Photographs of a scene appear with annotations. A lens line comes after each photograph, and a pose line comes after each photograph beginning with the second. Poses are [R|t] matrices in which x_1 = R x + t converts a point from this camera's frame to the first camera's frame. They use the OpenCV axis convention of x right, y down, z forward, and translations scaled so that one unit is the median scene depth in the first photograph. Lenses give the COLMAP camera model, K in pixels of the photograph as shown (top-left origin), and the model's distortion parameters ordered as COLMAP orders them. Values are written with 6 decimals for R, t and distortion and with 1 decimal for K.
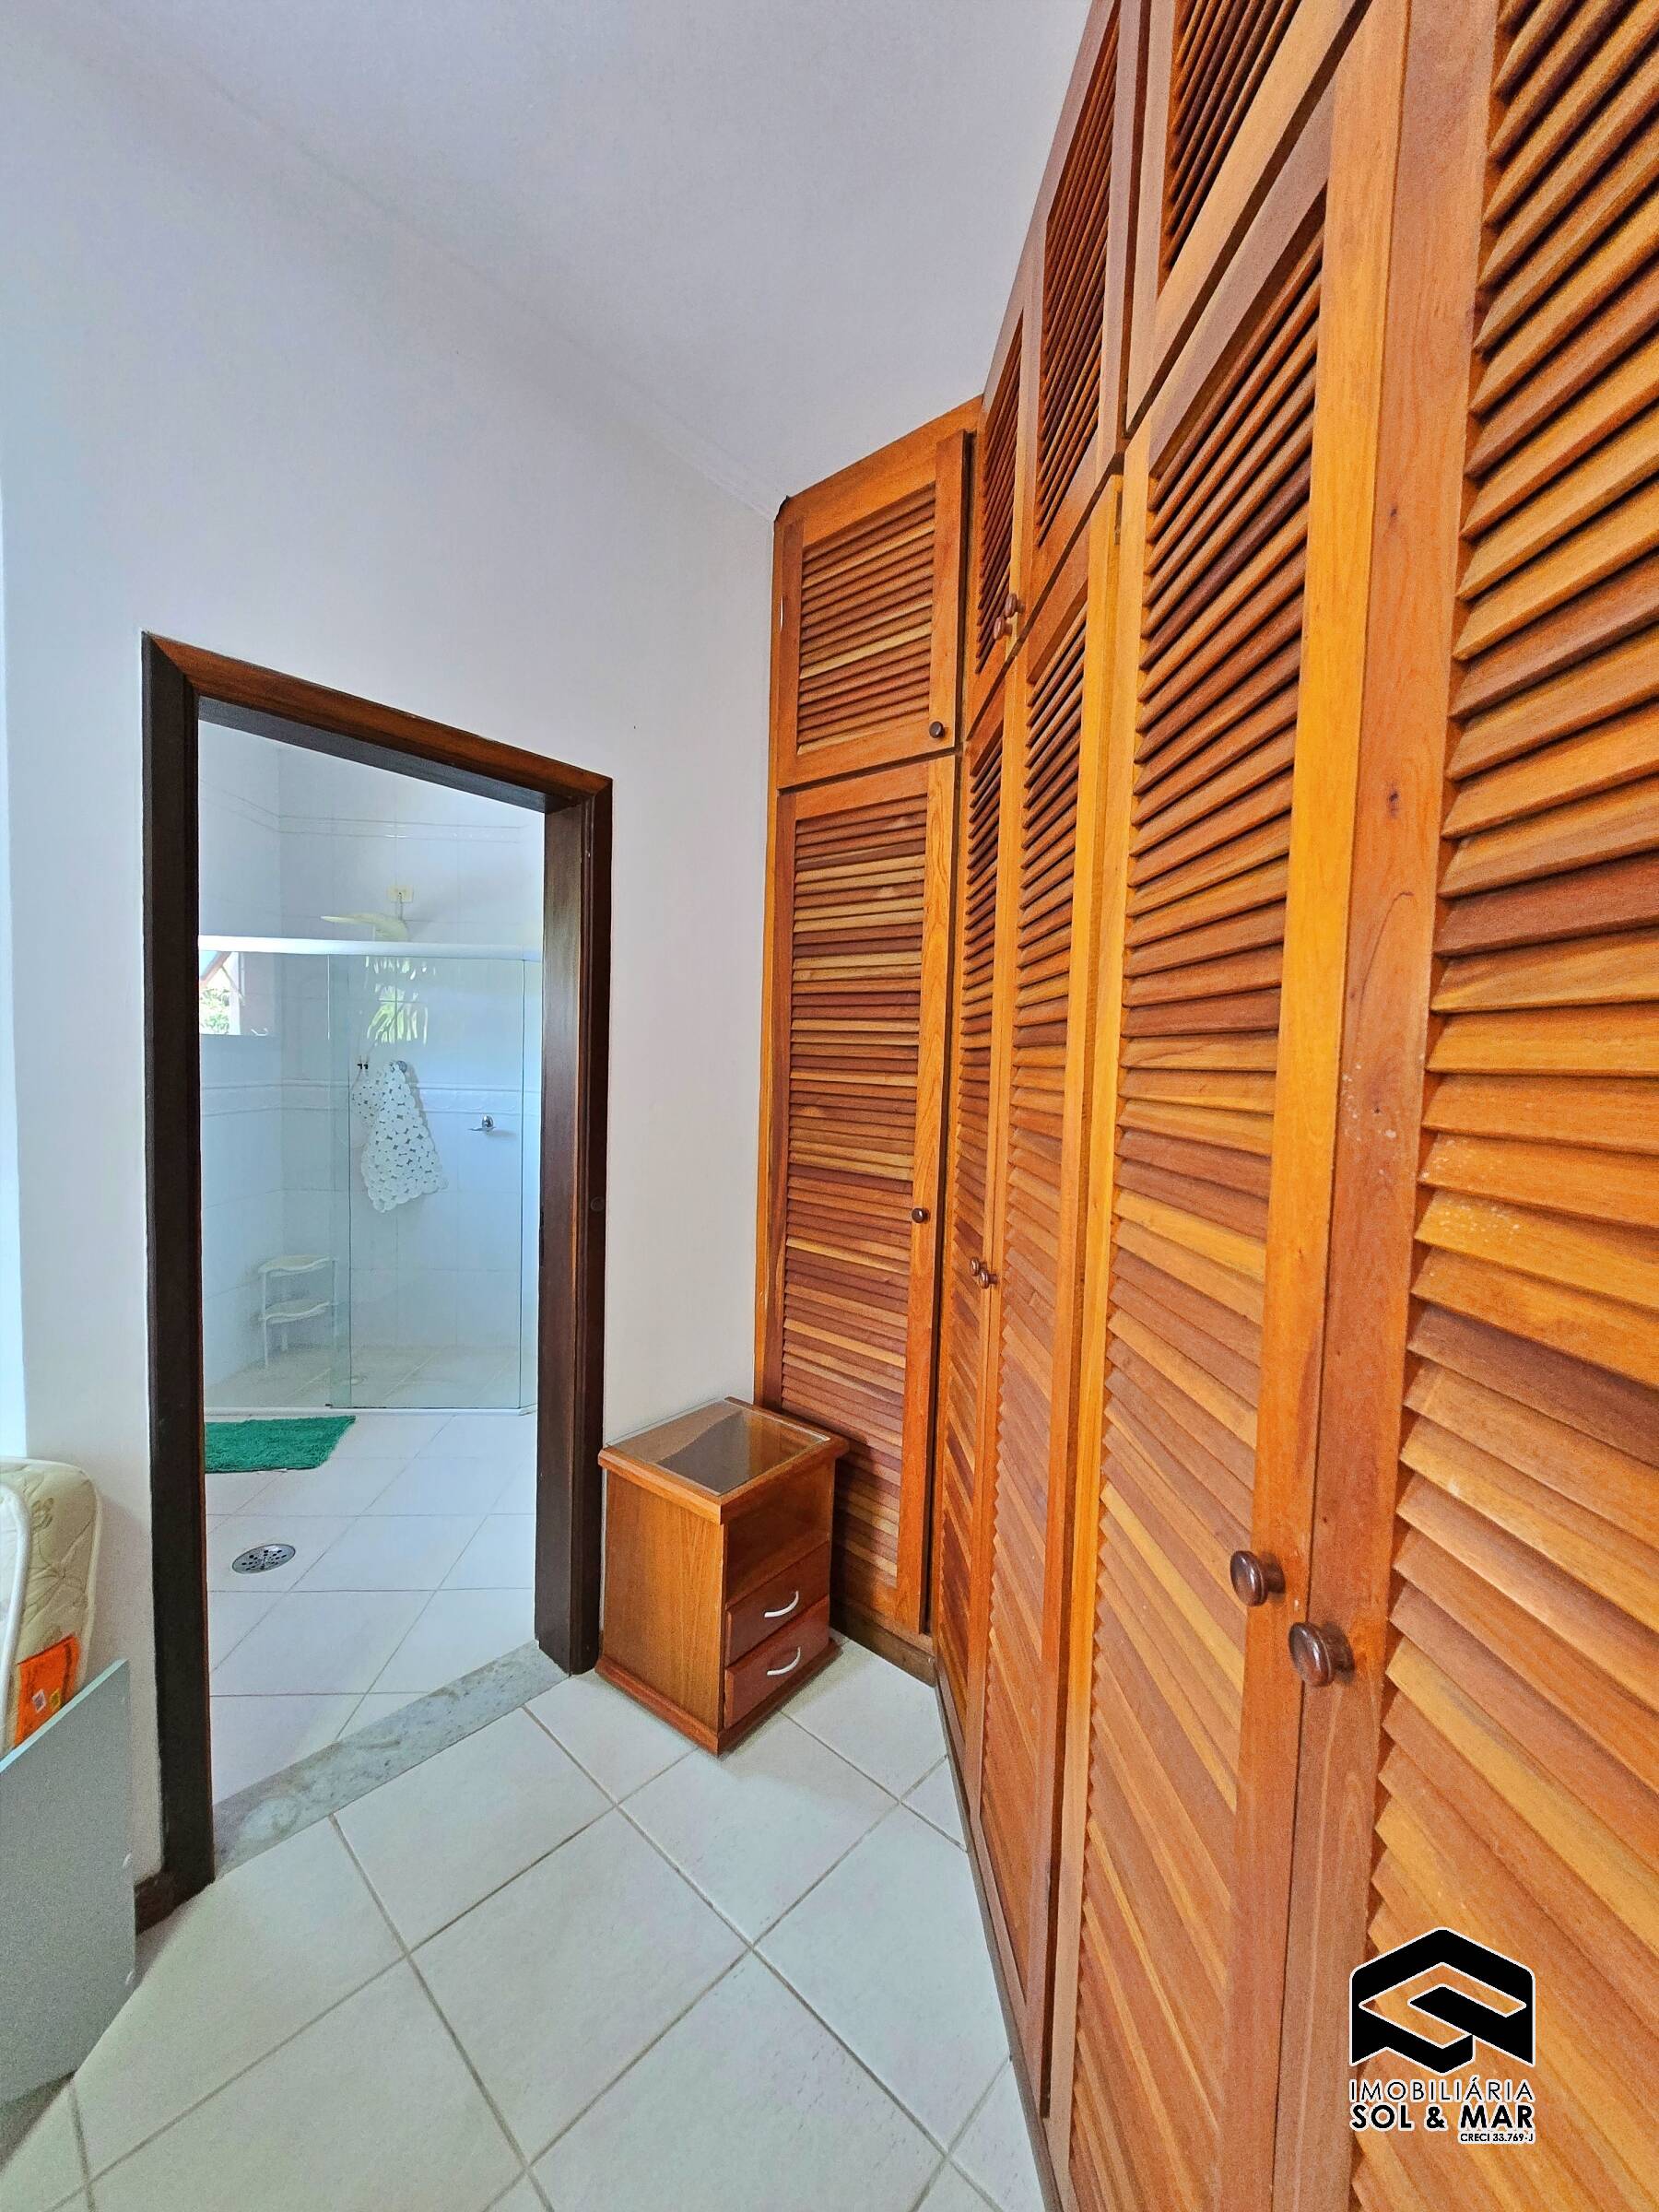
lens RADIAL K [[864.4, 0, 829.5], [0, 864.4, 1106.0], [0, 0, 1]] dist [0.002844, 0.000230]
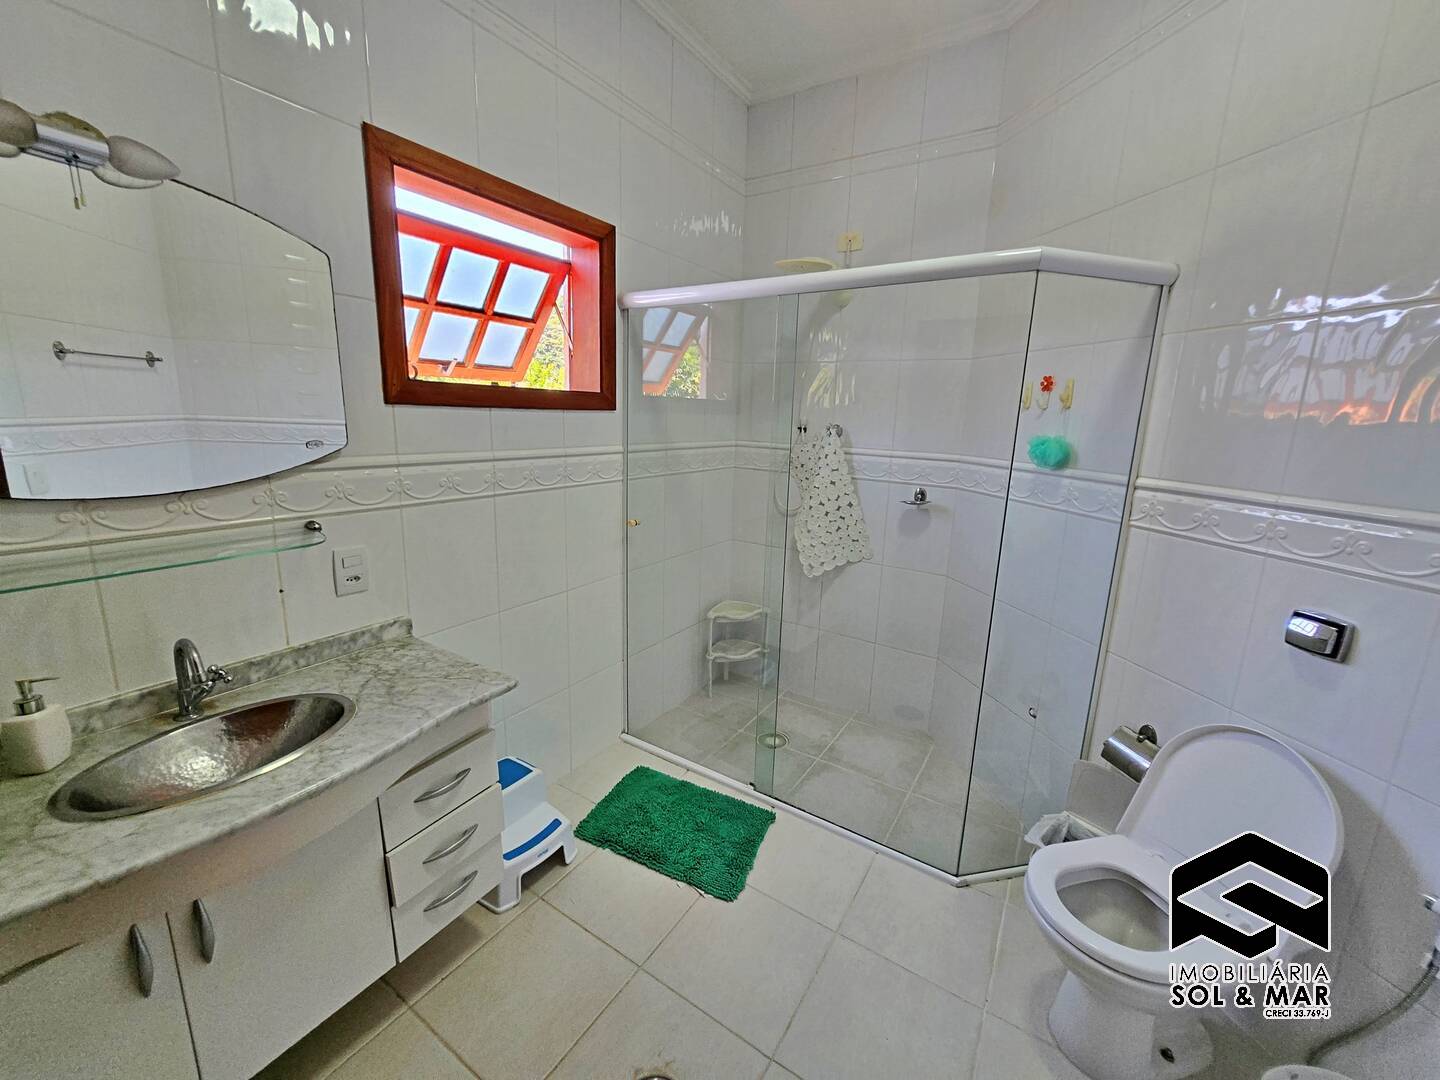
lens RADIAL K [[562.7, 0, 727.2], [0, 562.7, 533.4], [0, 0, 1]] dist [0.002844, 0.000230]
pose [[0.822471, 0.120000, -0.556005, -0.246992], [-0.046781, 0.988452, 0.144132, -0.018070], [0.566880, -0.092535, 0.818587, 0.427568]]
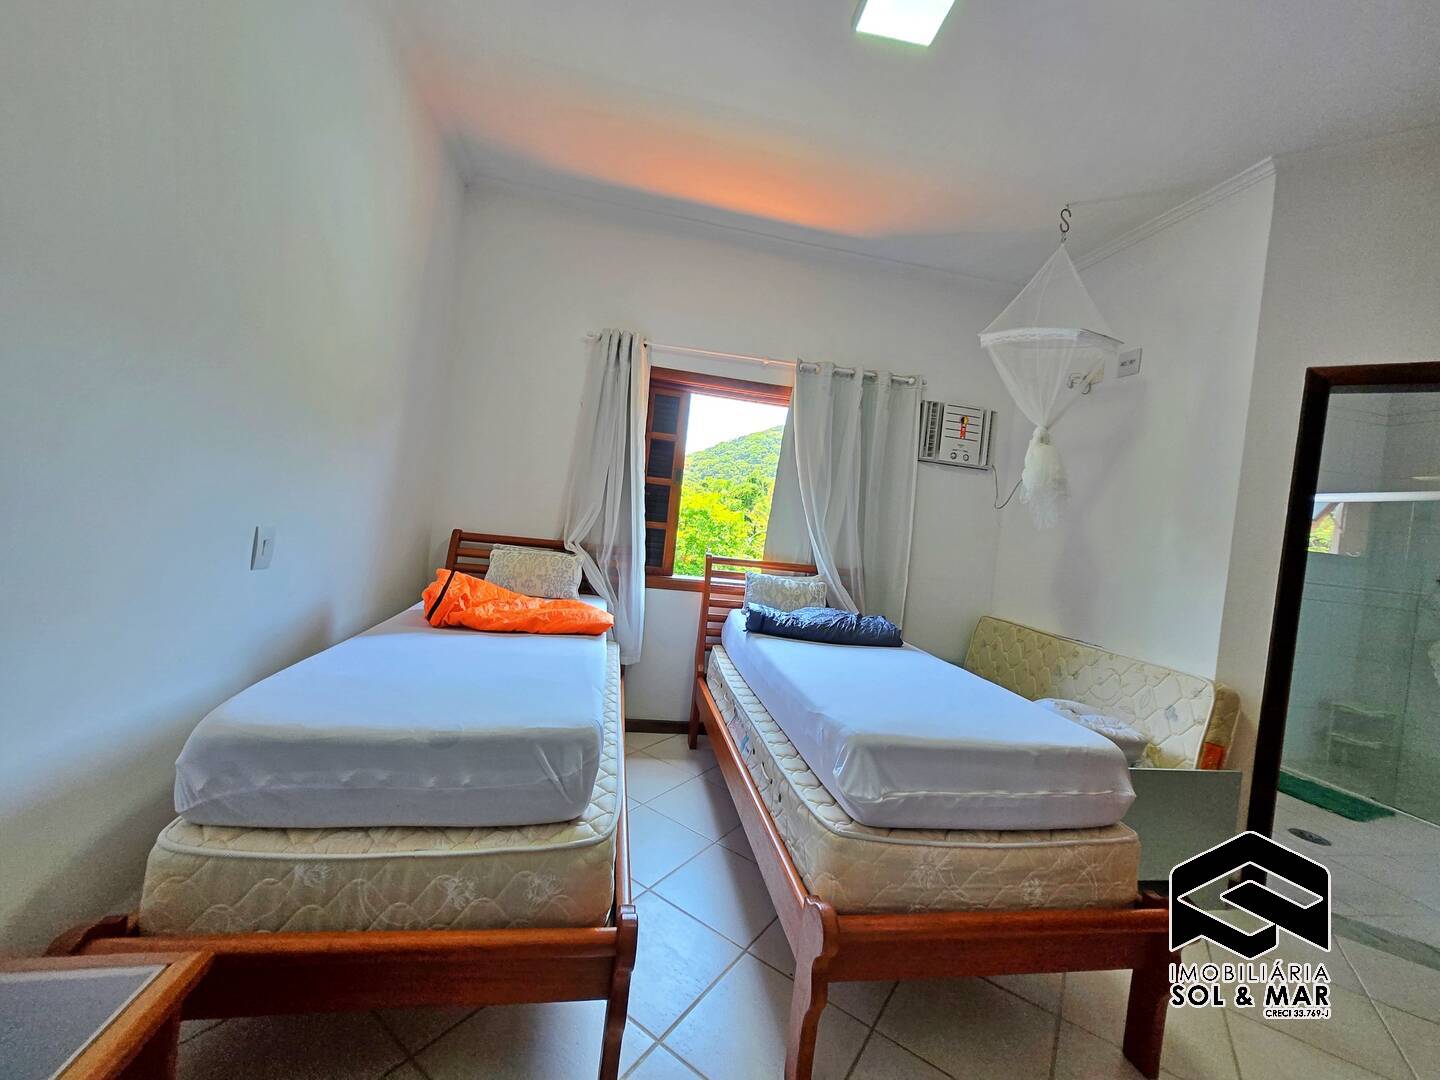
lens RADIAL K [[562.7, 0, 727.2], [0, 562.7, 533.4], [0, 0, 1]] dist [0.002844, 0.000230]
pose [[0.144134, 0.014035, -0.989459, 0.191152], [-0.150288, 0.988611, -0.007870, 0.058888], [0.978079, 0.149838, 0.144602, -0.261562]]
